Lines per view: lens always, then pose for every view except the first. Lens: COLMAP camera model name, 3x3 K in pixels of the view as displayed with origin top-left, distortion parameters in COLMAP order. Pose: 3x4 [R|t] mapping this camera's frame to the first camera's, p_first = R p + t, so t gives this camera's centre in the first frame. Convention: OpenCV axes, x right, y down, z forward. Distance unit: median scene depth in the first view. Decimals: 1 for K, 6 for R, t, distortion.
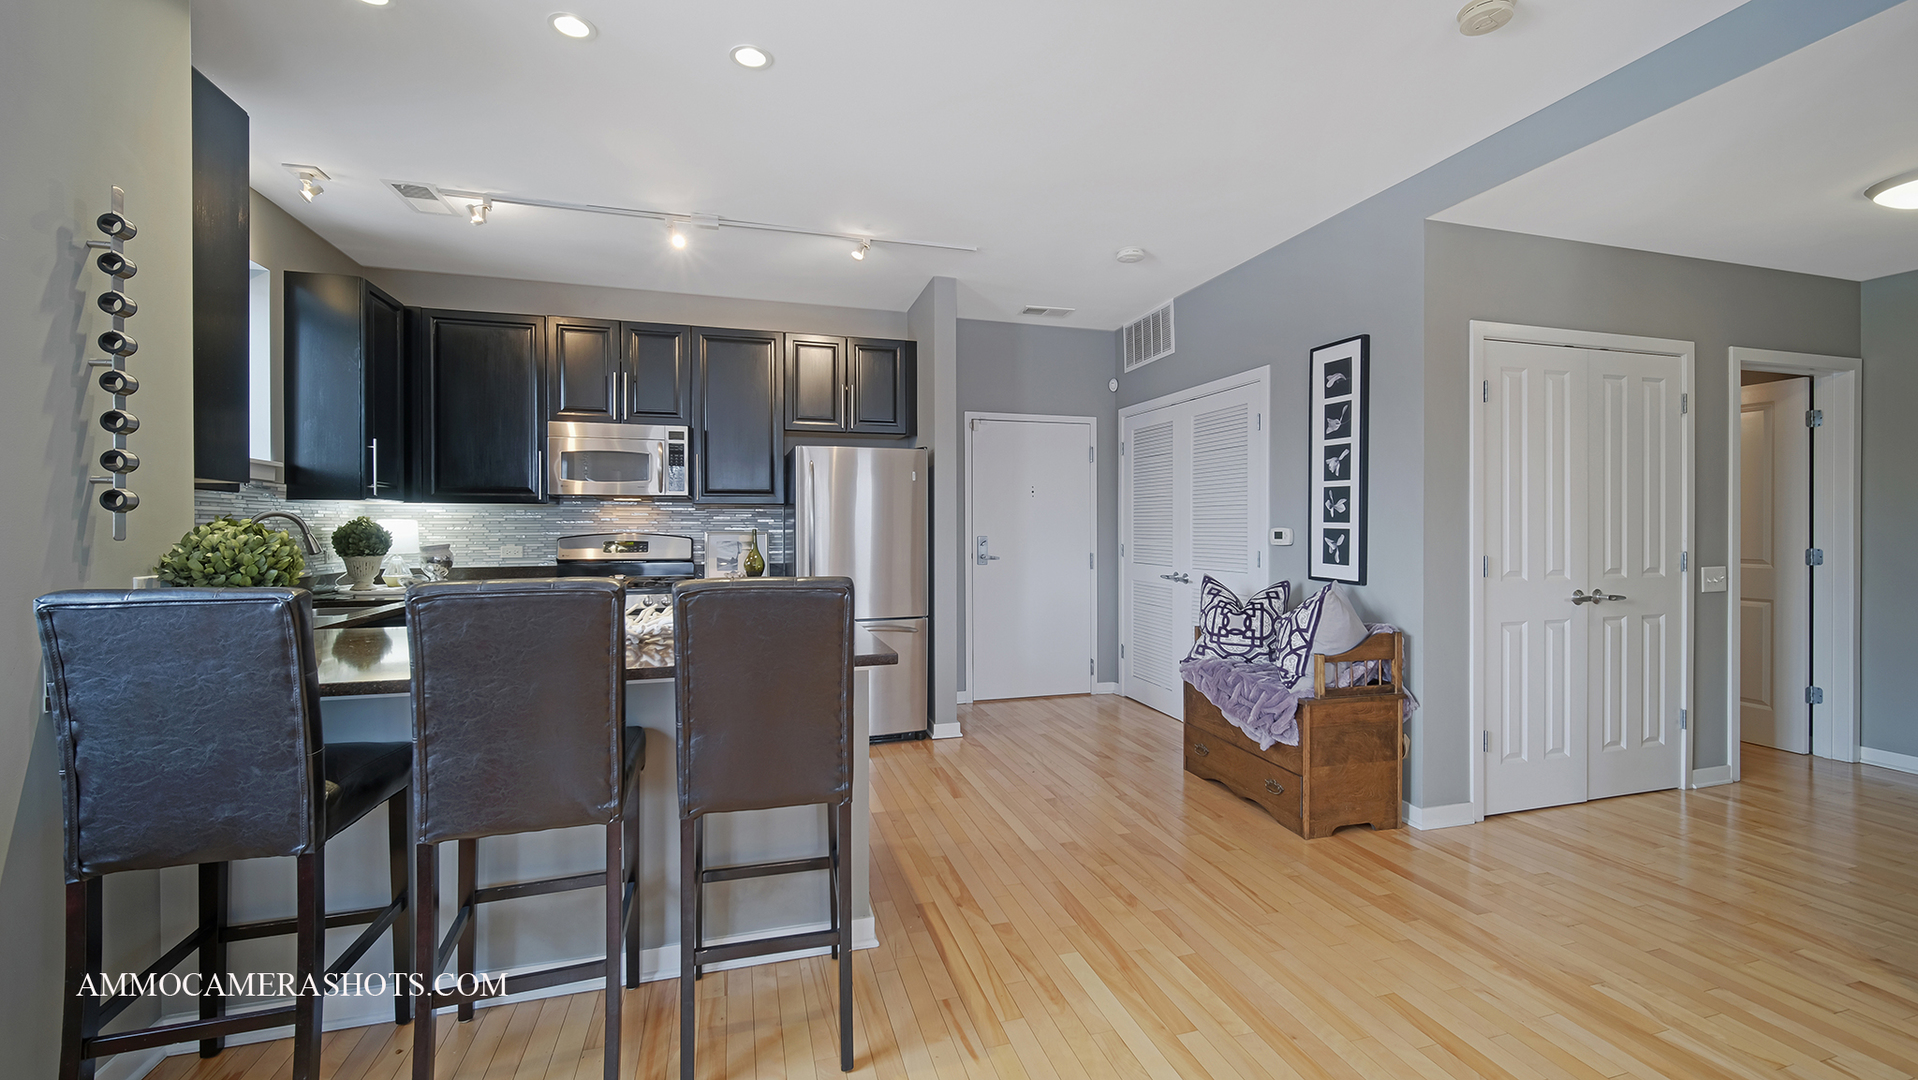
lens RADIAL K [[764.6, 0, 958.5], [0, 764.6, 531.2], [0, 0, 1]] dist [-0.002061, 0.001201]
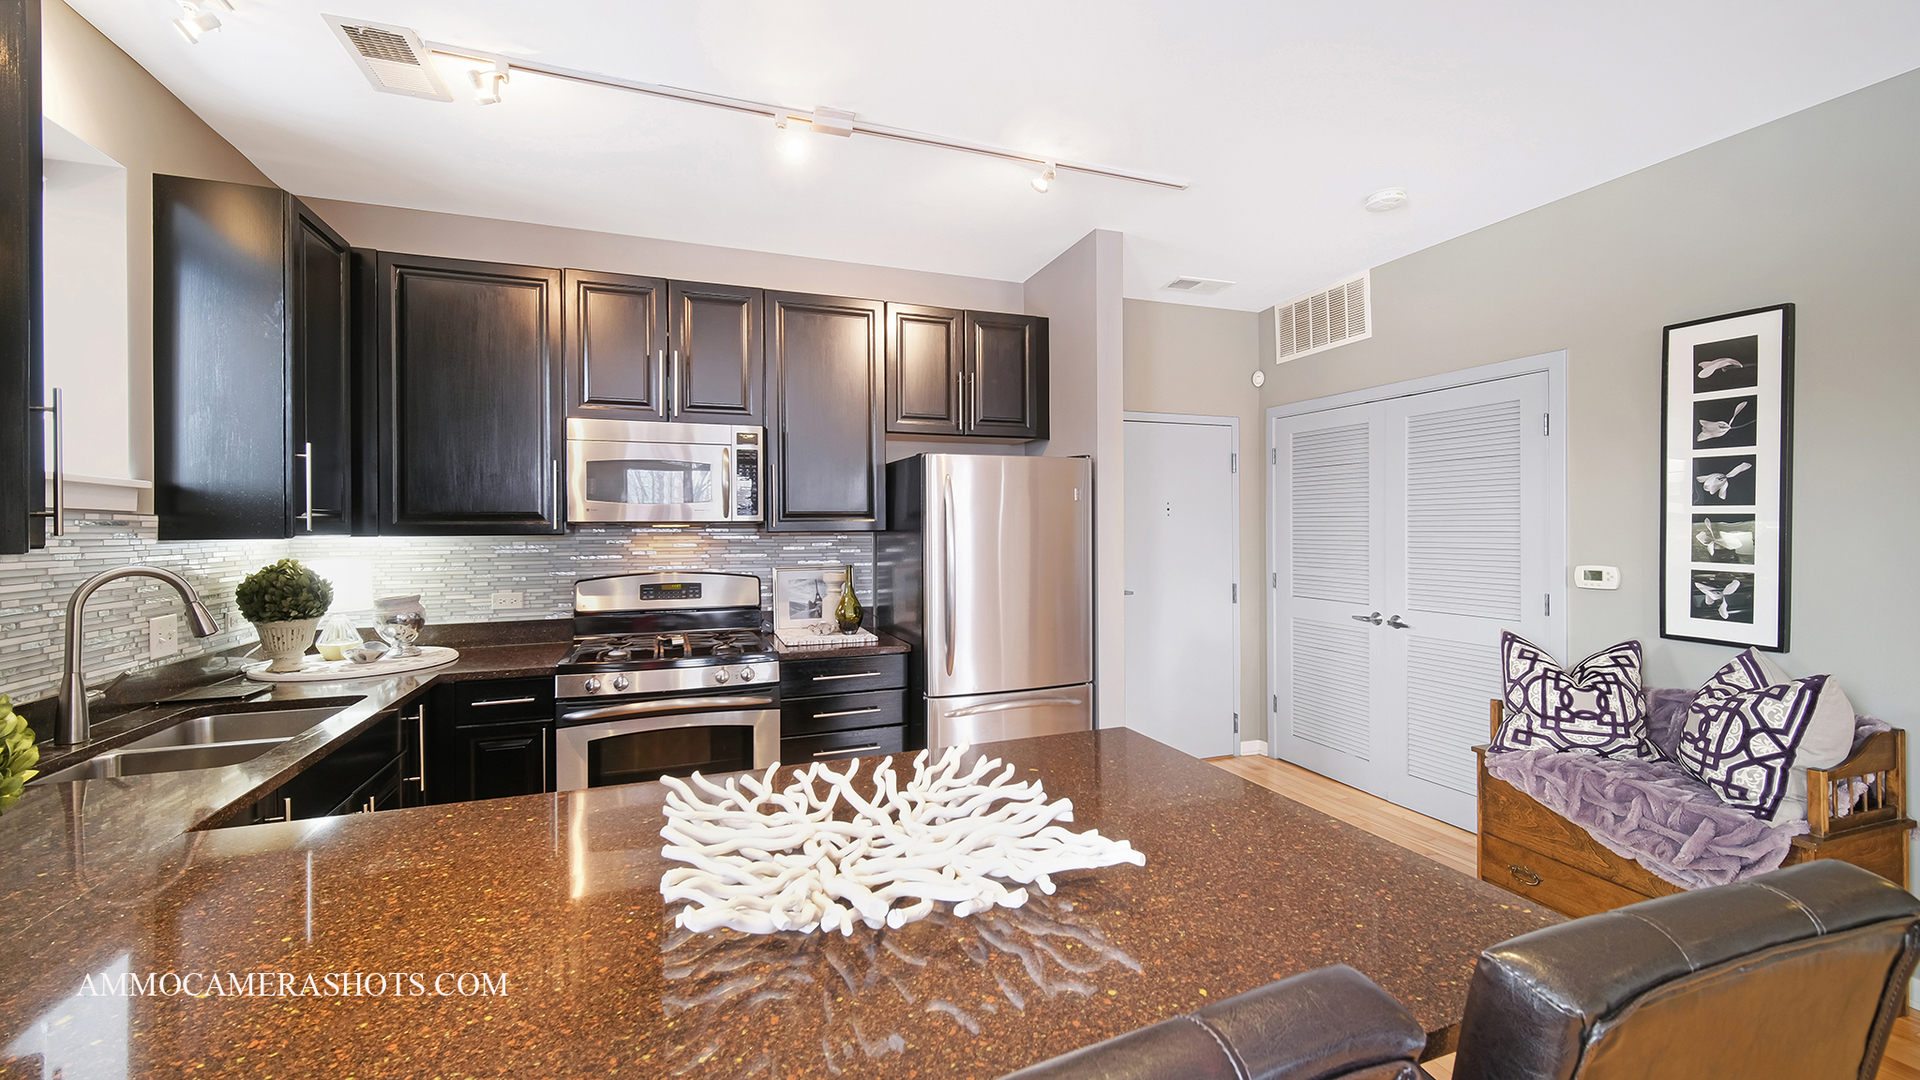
lens RADIAL K [[765.4, 0, 972.3], [0, 765.4, 528.5], [0, 0, 1]] dist [-0.002061, 0.001201]
pose [[0.996609, -0.005567, 0.082092, -0.265966], [0.006010, 0.999969, -0.005150, -0.042986], [-0.082061, 0.005626, 0.996611, 0.319742]]
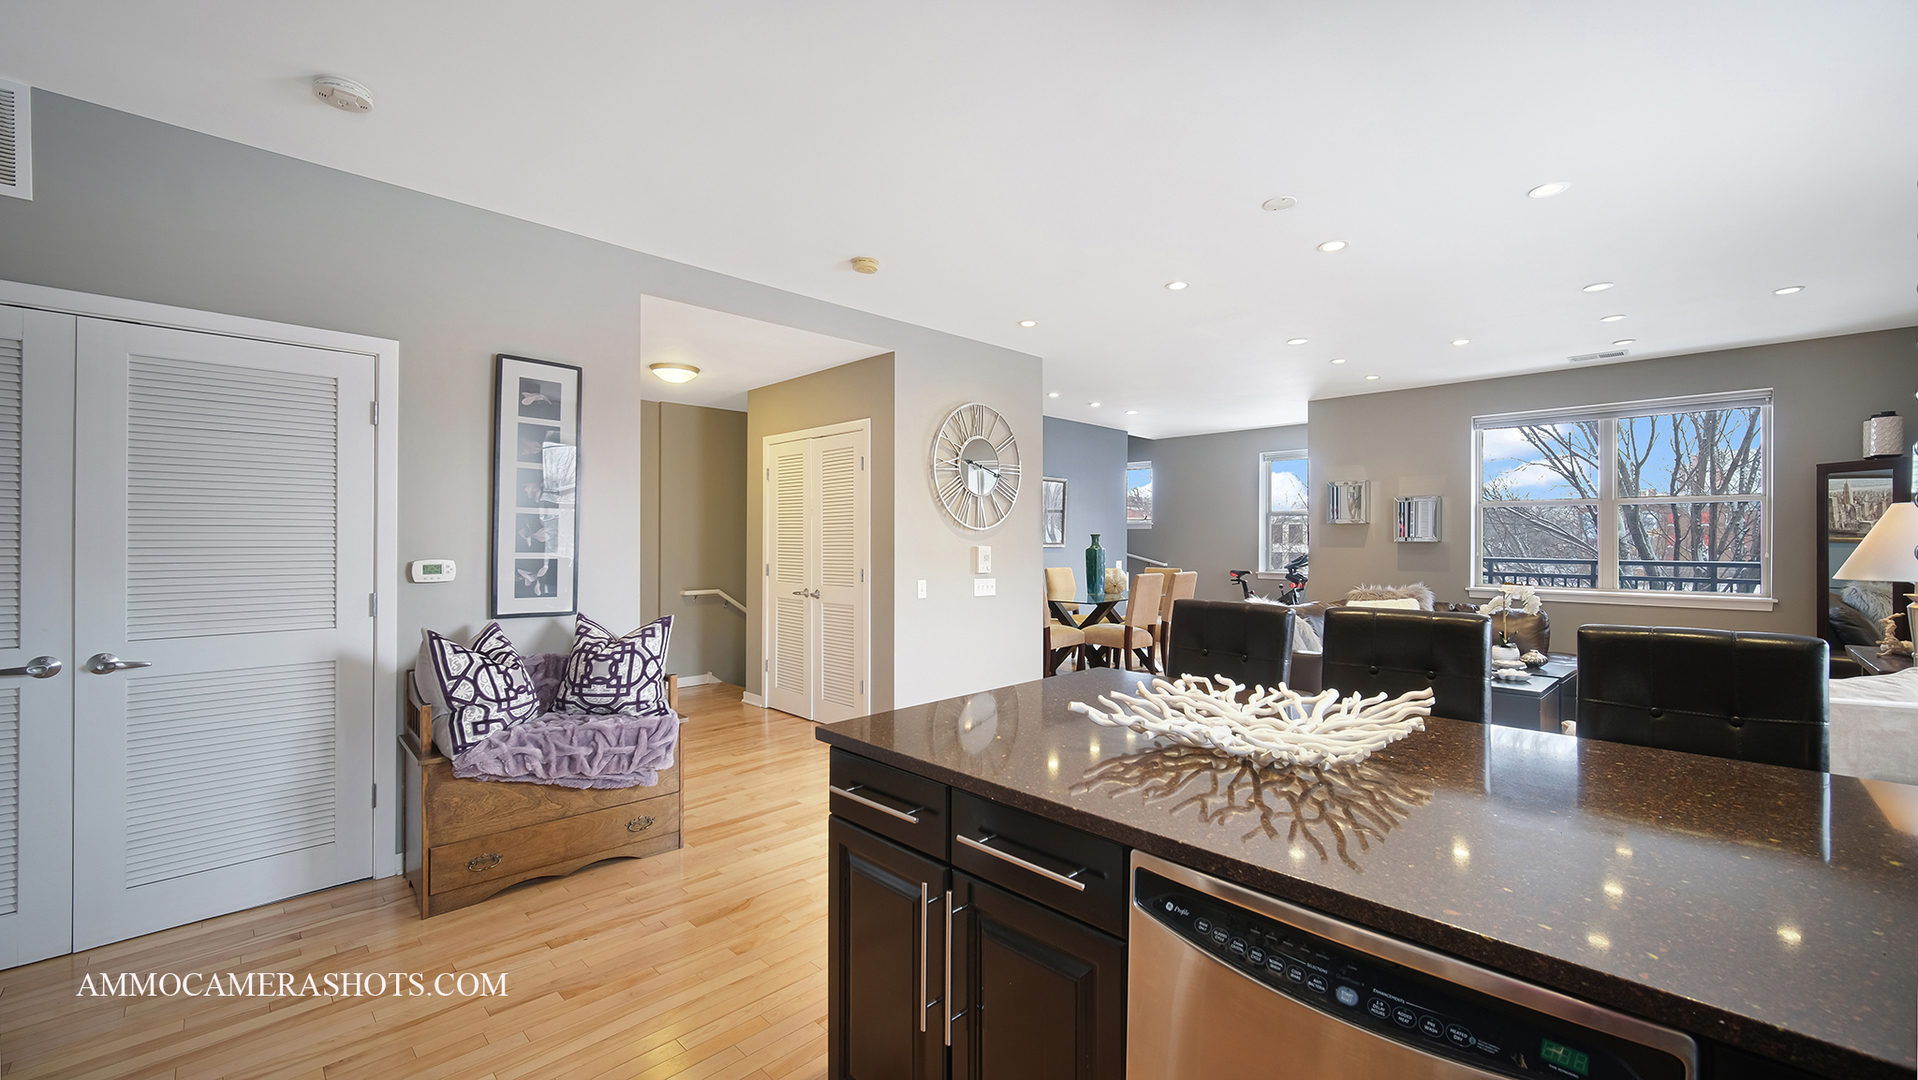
lens RADIAL K [[764.6, 0, 951.0], [0, 764.6, 547.7], [0, 0, 1]] dist [-0.002061, 0.001201]
pose [[-0.469658, -0.007398, 0.882817, -0.549334], [0.005361, 0.999923, 0.011232, -0.024069], [-0.882832, 0.010008, -0.469582, 0.953663]]
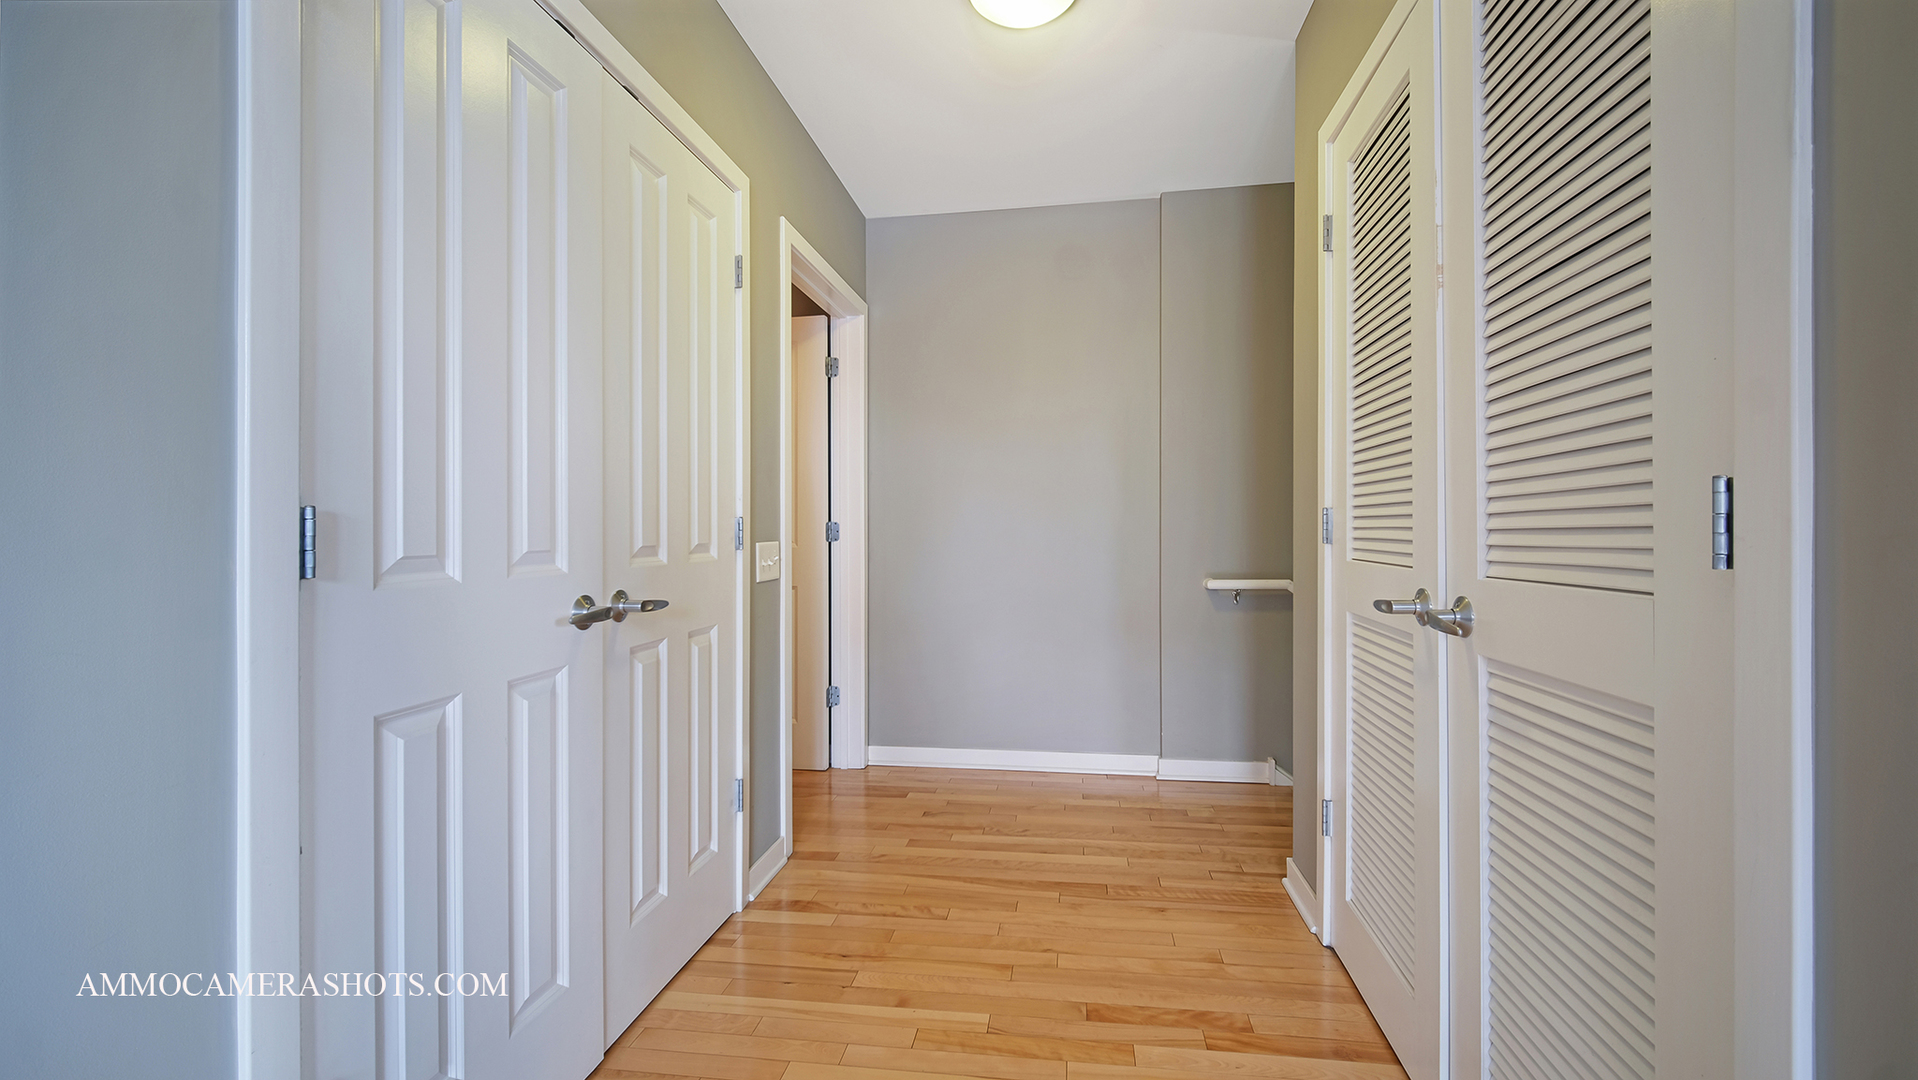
lens RADIAL K [[764.6, 0, 974.4], [0, 764.6, 522.6], [0, 0, 1]] dist [-0.002061, 0.001201]
pose [[0.414310, 0.007343, 0.910106, 0.447028], [0.008563, 0.999892, -0.011965, 0.037593], [-0.910095, 0.012750, 0.414203, 0.544145]]
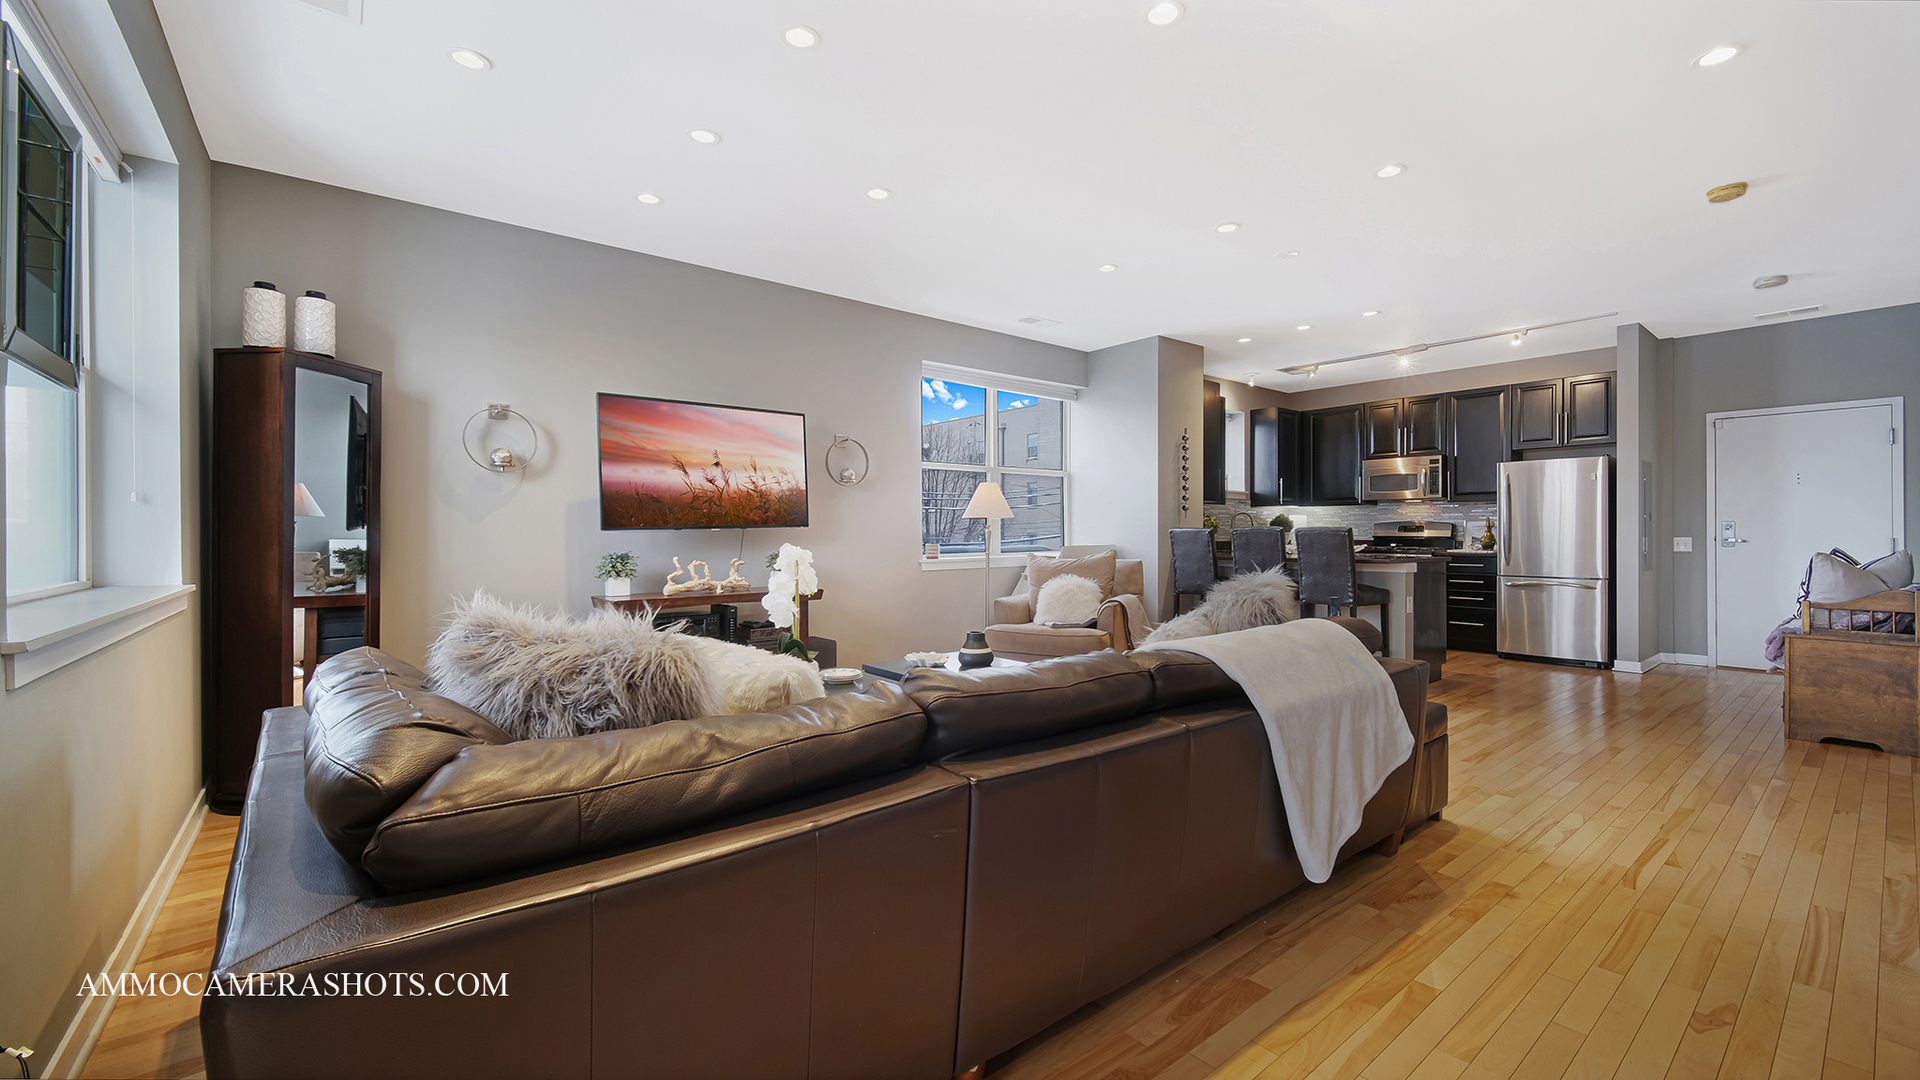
lens RADIAL K [[765.4, 0, 972.2], [0, 765.4, 531.1], [0, 0, 1]] dist [-0.002061, 0.001201]
pose [[0.396000, 0.000886, -0.918250, 0.925413], [-0.004703, 0.999988, -0.001064, 0.039283], [0.918239, 0.004740, 0.395999, -0.702483]]
